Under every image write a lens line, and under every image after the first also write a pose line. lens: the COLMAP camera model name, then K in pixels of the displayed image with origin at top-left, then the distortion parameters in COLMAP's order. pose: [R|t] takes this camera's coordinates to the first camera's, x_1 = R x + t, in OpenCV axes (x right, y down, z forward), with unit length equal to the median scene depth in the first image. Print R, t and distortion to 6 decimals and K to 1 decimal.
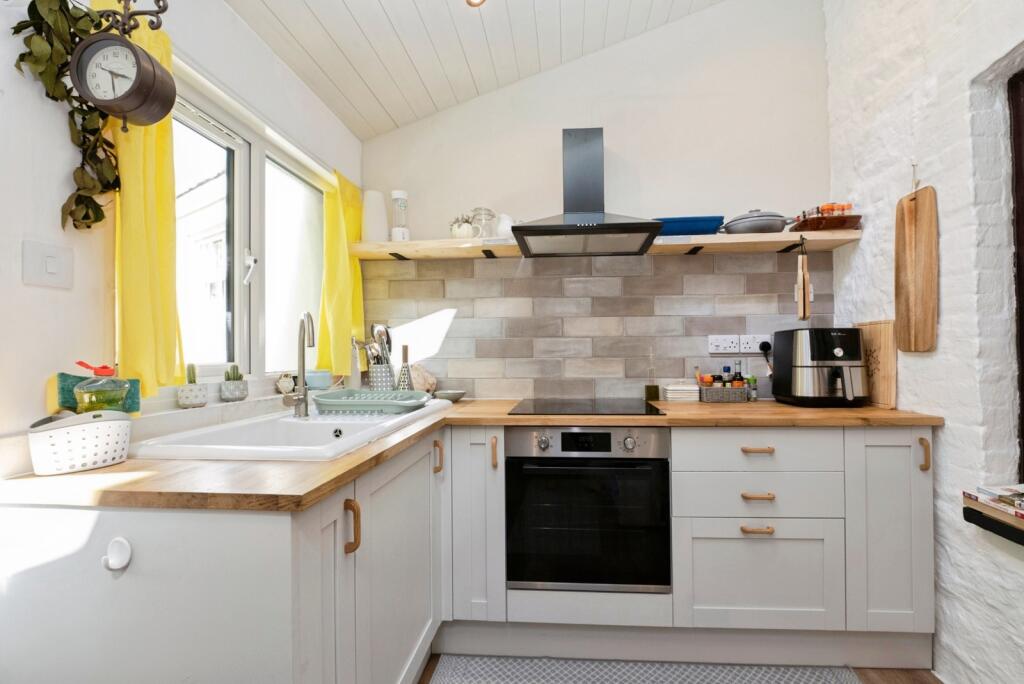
lens RADIAL K [[414.7, 0, 516.5], [0, 414.7, 346.9], [0, 0, 1]] dist [-0.012178, 0.000385]
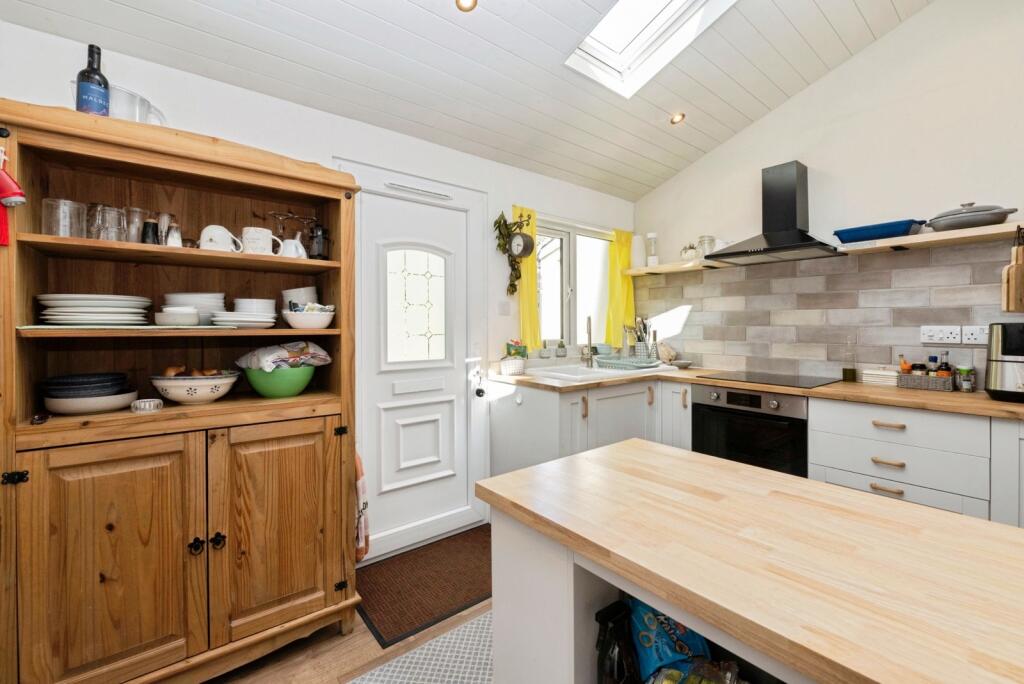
lens RADIAL K [[428.0, 0, 514.1], [0, 428.0, 323.7], [0, 0, 1]] dist [0.000012, 0.000004]
pose [[0.676764, 0.006418, -0.736172, 0.578040], [0.006581, 0.999869, 0.014767, -0.057396], [0.736170, -0.014838, 0.676634, -0.510245]]
